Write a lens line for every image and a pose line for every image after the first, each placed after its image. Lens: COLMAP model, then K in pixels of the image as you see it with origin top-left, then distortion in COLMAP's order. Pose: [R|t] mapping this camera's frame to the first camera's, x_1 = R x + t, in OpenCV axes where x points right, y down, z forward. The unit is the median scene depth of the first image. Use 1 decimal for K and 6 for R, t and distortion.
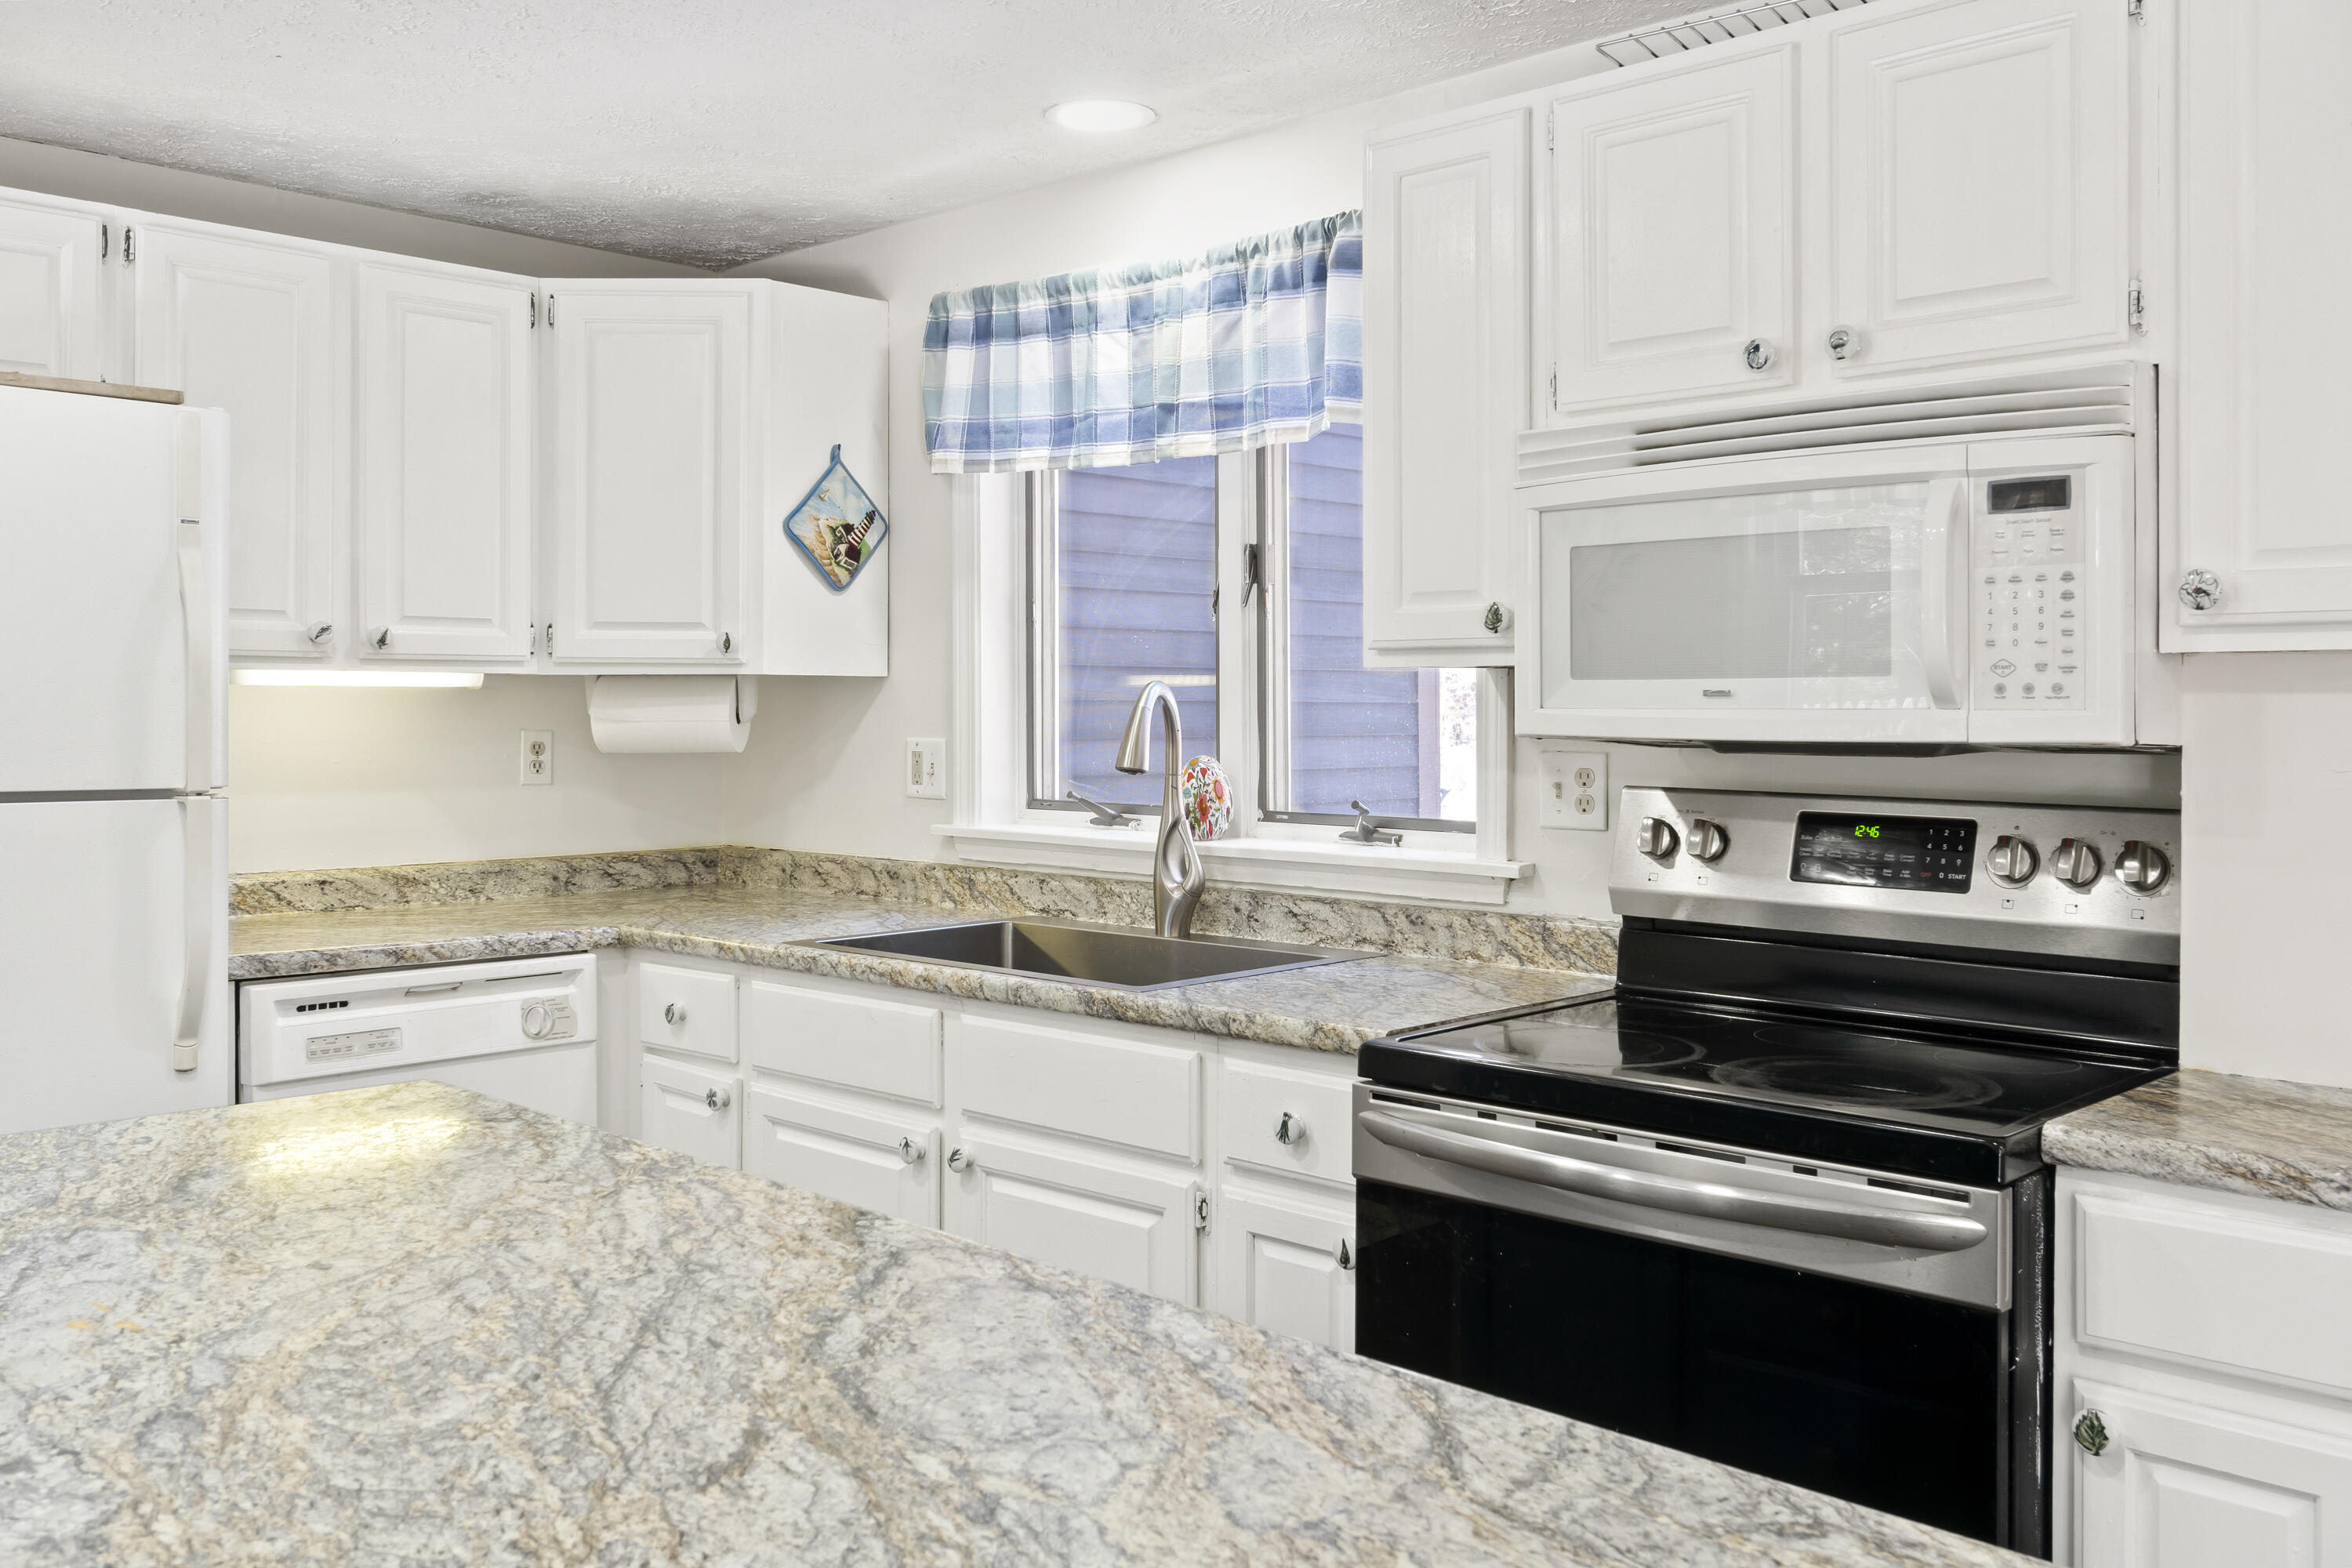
lens RADIAL K [[2042.6, 0, 1178.6], [0, 2042.6, 720.9], [0, 0, 1]] dist [0.000709, -0.013587]
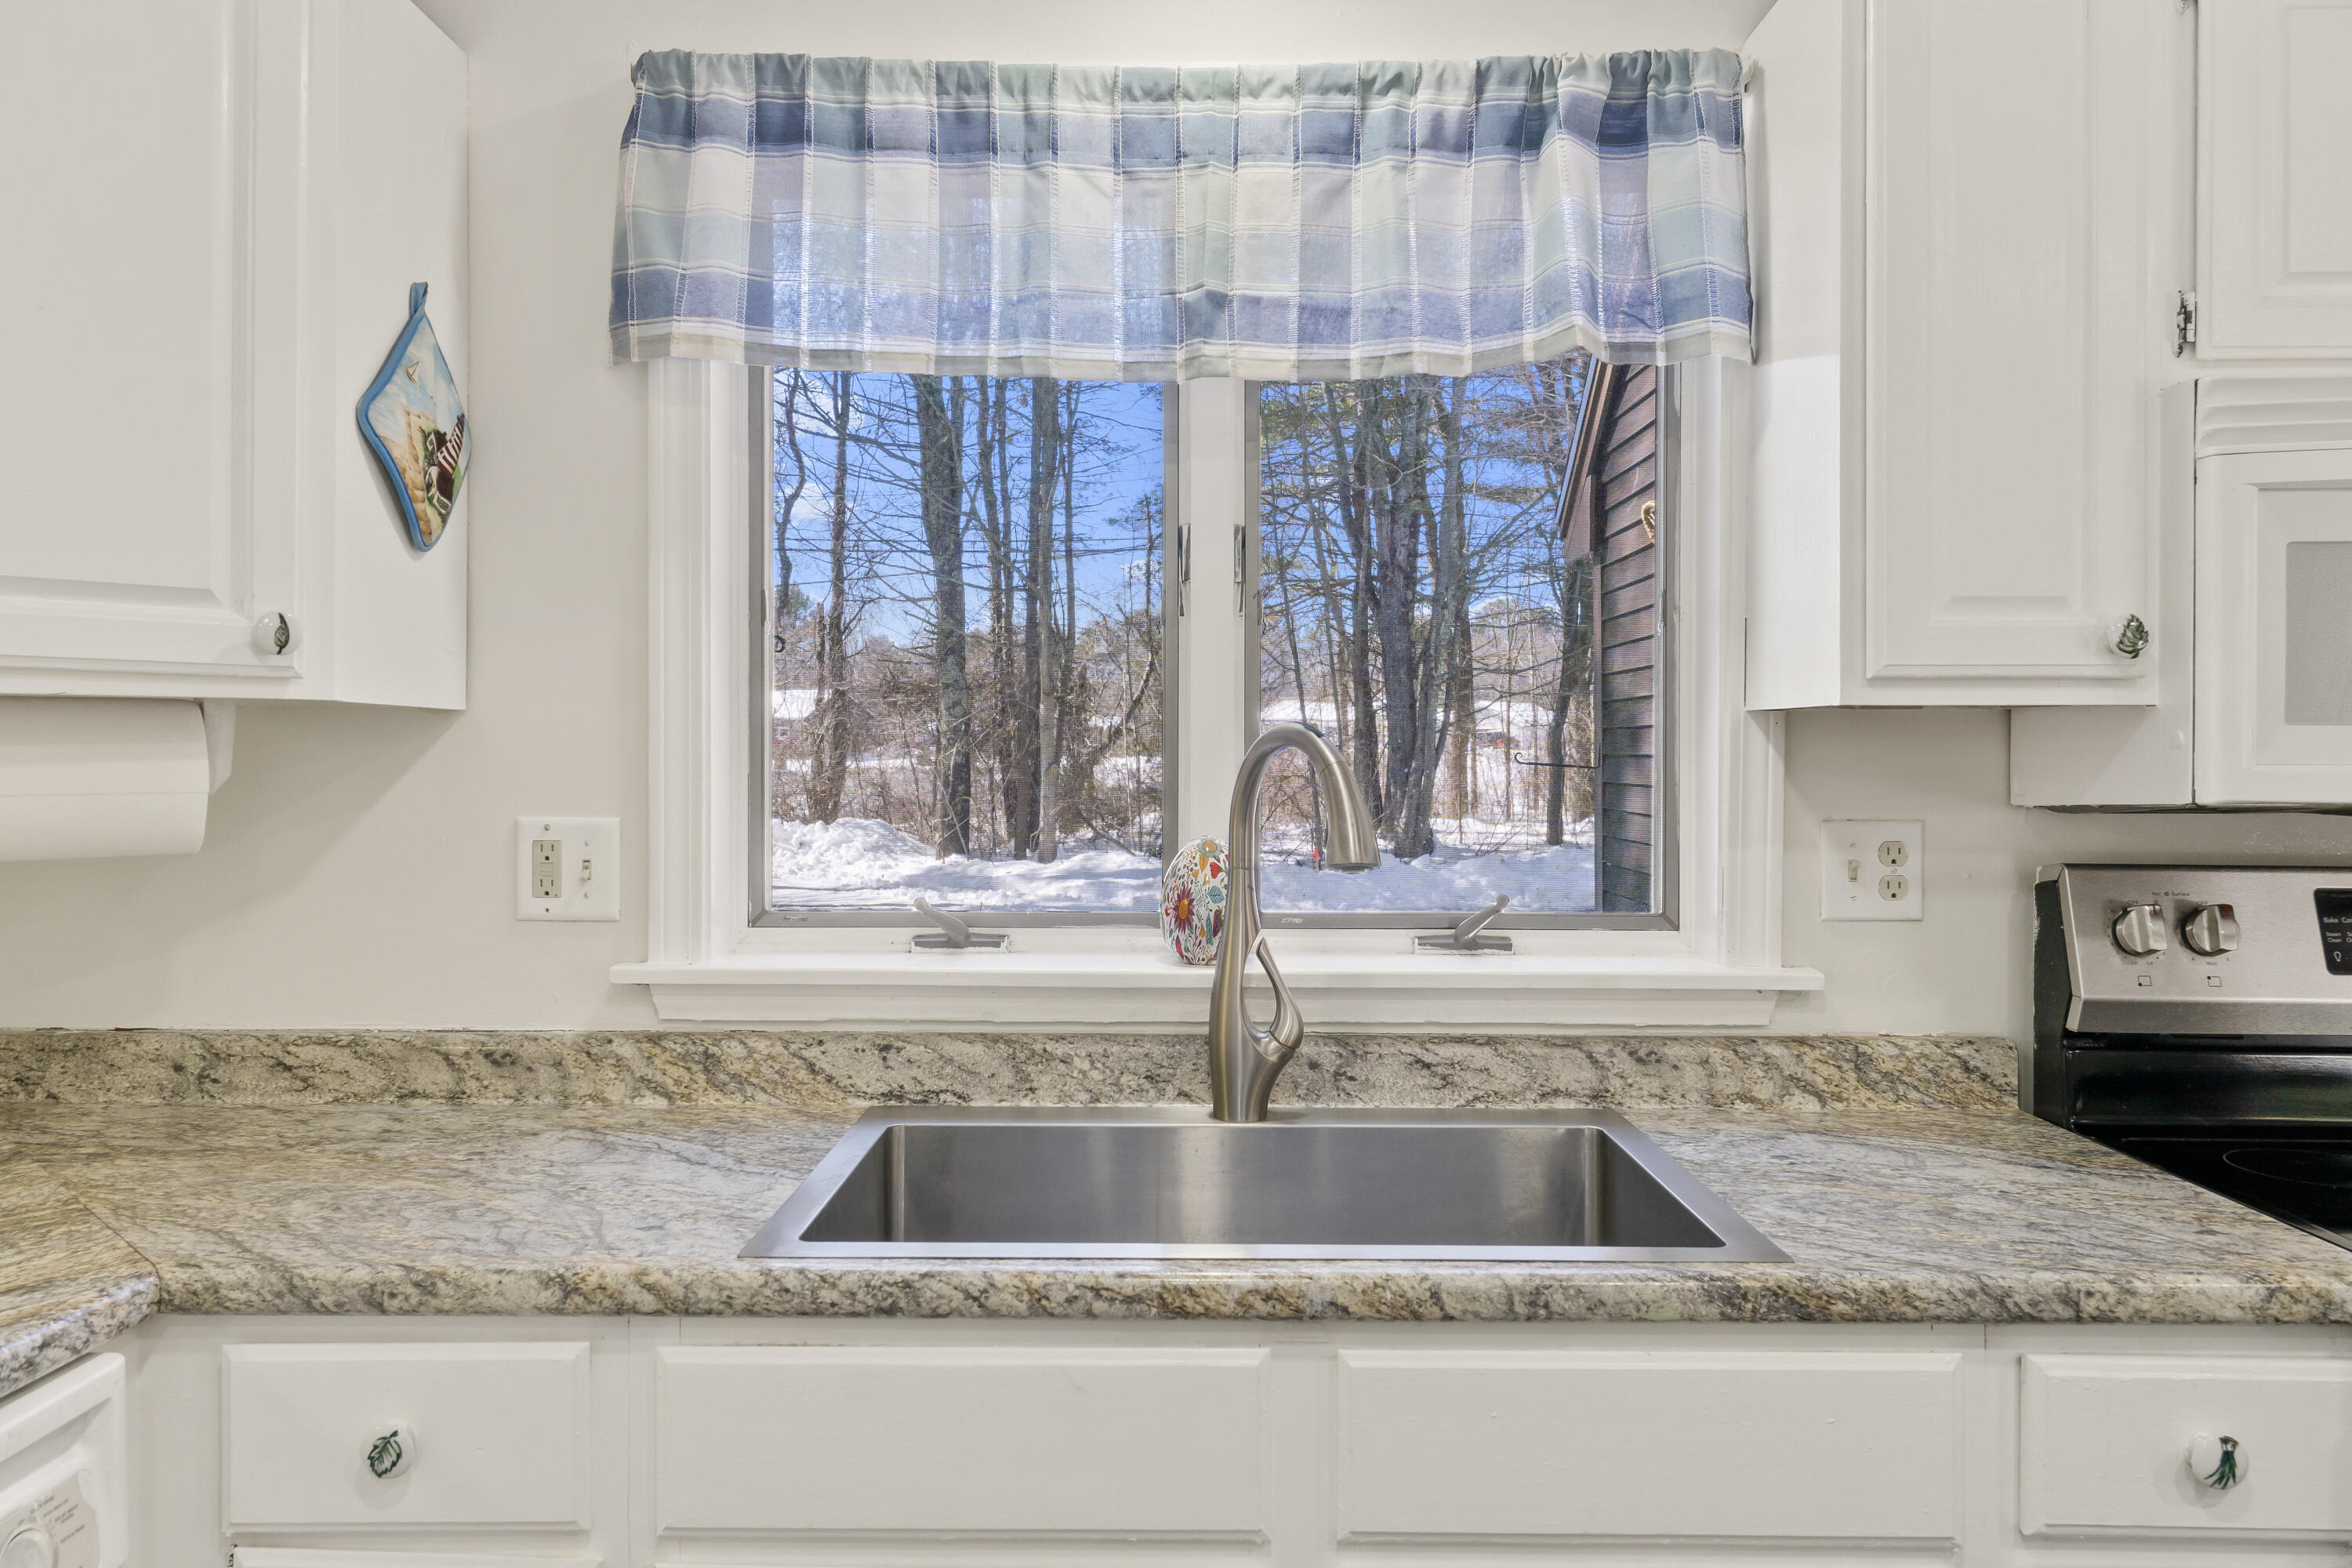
lens RADIAL K [[1672.5, 0, 1160.9], [0, 1672.5, 764.8], [0, 0, 1]] dist [-0.000429, 0.007039]
pose [[0.733123, -0.002937, 0.680090, -0.413283], [0.005416, 0.999984, -0.001521, -0.006147], [-0.680075, 0.004798, 0.733127, 0.683022]]
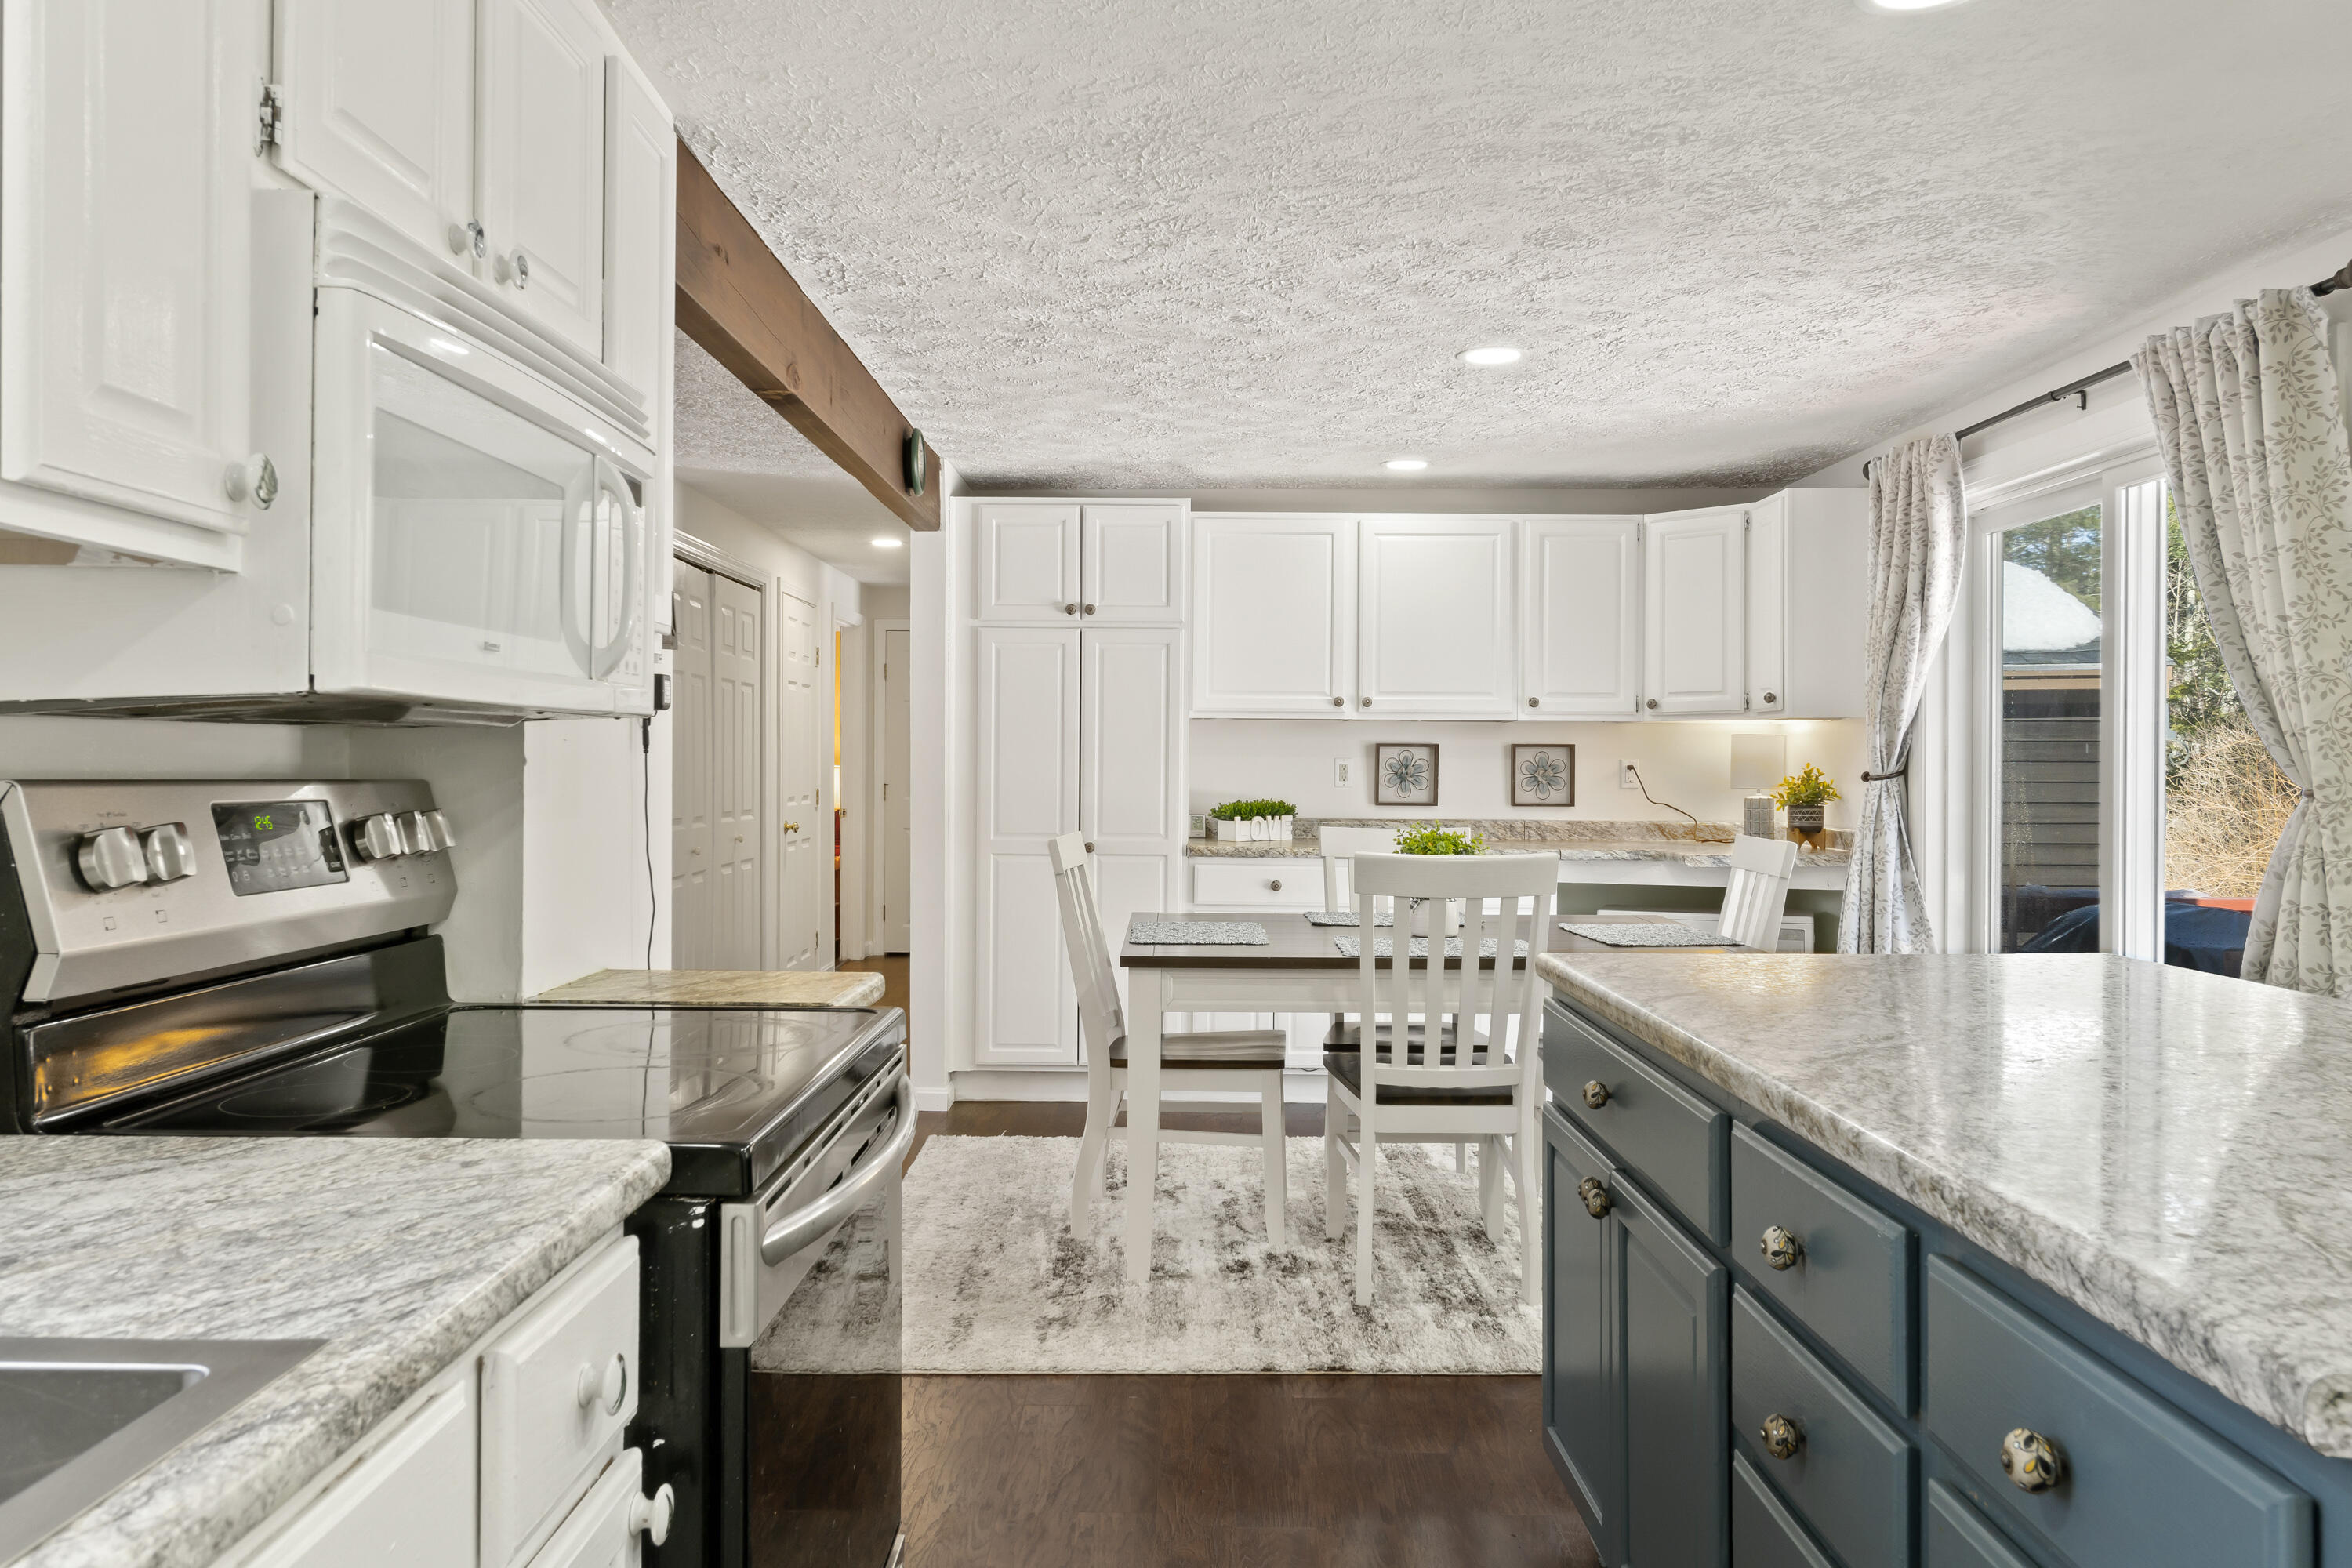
lens RADIAL K [[1672.5, 0, 1170.8], [0, 1672.5, 770.1], [0, 0, 1]] dist [-0.000429, 0.007039]
pose [[-0.693134, -0.005705, 0.720786, -0.306173], [0.002053, 0.999949, 0.009889, 0.022198], [-0.720805, 0.008334, -0.693087, 0.972809]]
